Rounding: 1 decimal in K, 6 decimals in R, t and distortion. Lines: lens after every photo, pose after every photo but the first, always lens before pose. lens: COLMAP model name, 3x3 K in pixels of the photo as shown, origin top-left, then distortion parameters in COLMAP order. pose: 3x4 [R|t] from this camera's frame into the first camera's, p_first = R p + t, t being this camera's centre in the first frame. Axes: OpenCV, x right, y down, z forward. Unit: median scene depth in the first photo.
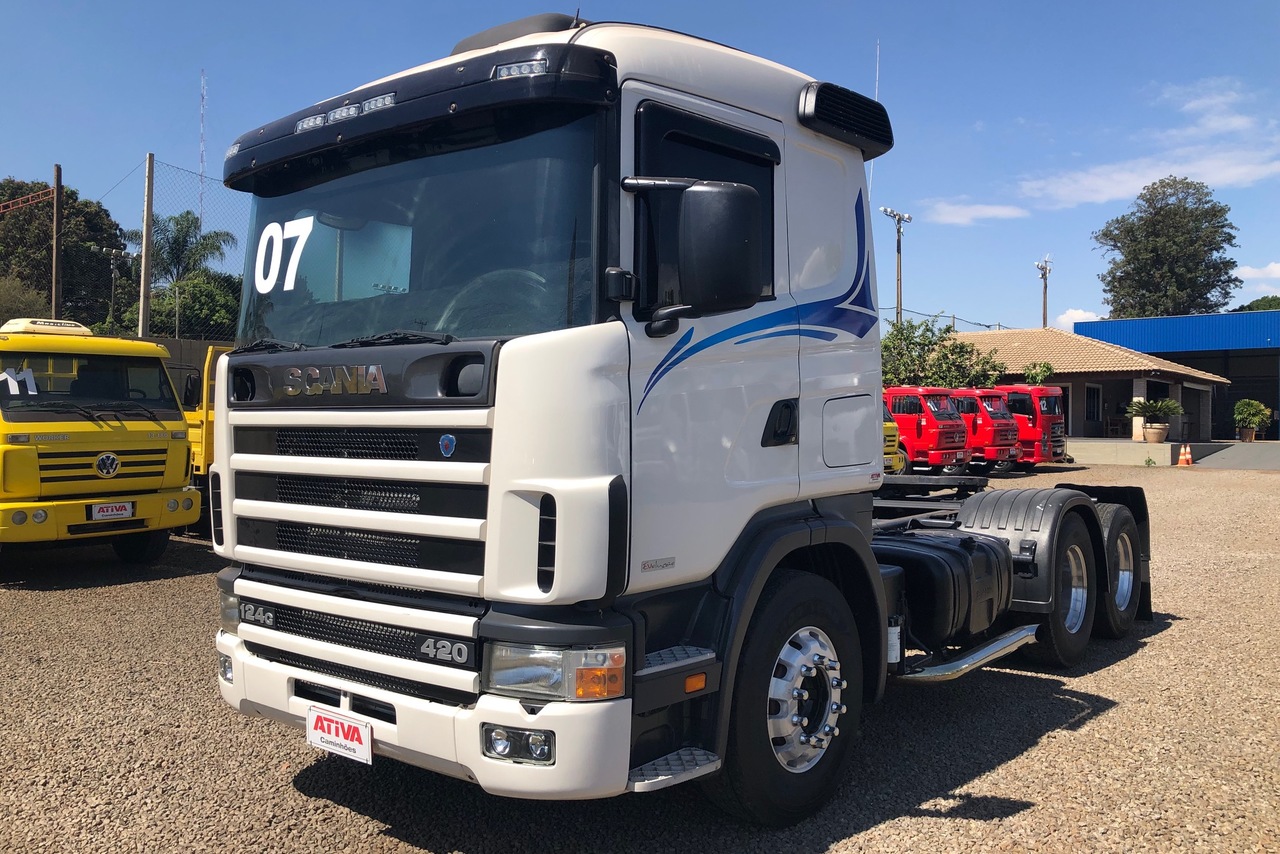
lens RADIAL K [[1073.6, 0, 635.1], [0, 1073.6, 422.9], [0, 0, 1]] dist [0.047049, -0.007014]
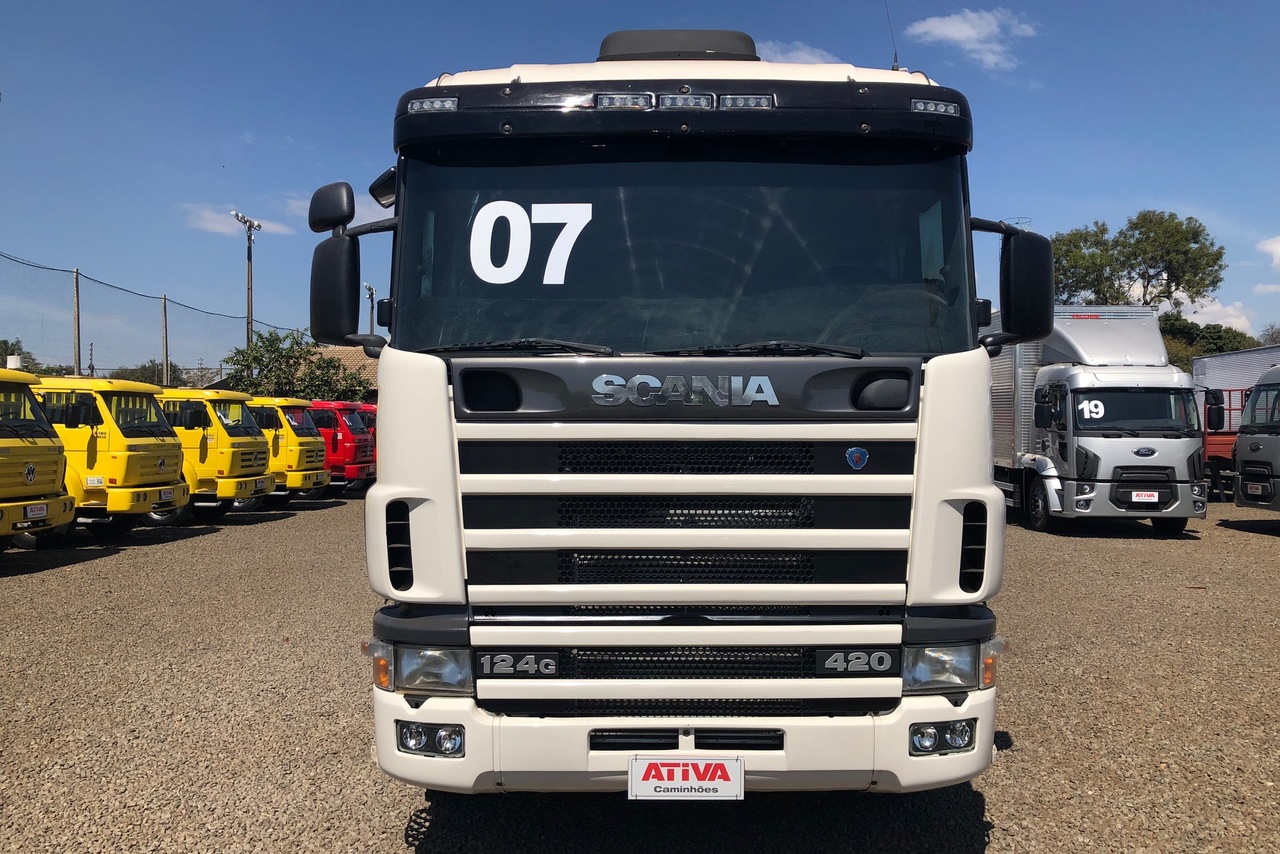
lens RADIAL K [[1073.6, 0, 635.1], [0, 1073.6, 422.9], [0, 0, 1]] dist [0.047049, -0.007014]
pose [[0.768490, 0.005795, 0.639835, -0.905274], [0.002744, 0.999920, -0.012353, -0.000284], [-0.639856, 0.011249, 0.768413, 0.329153]]
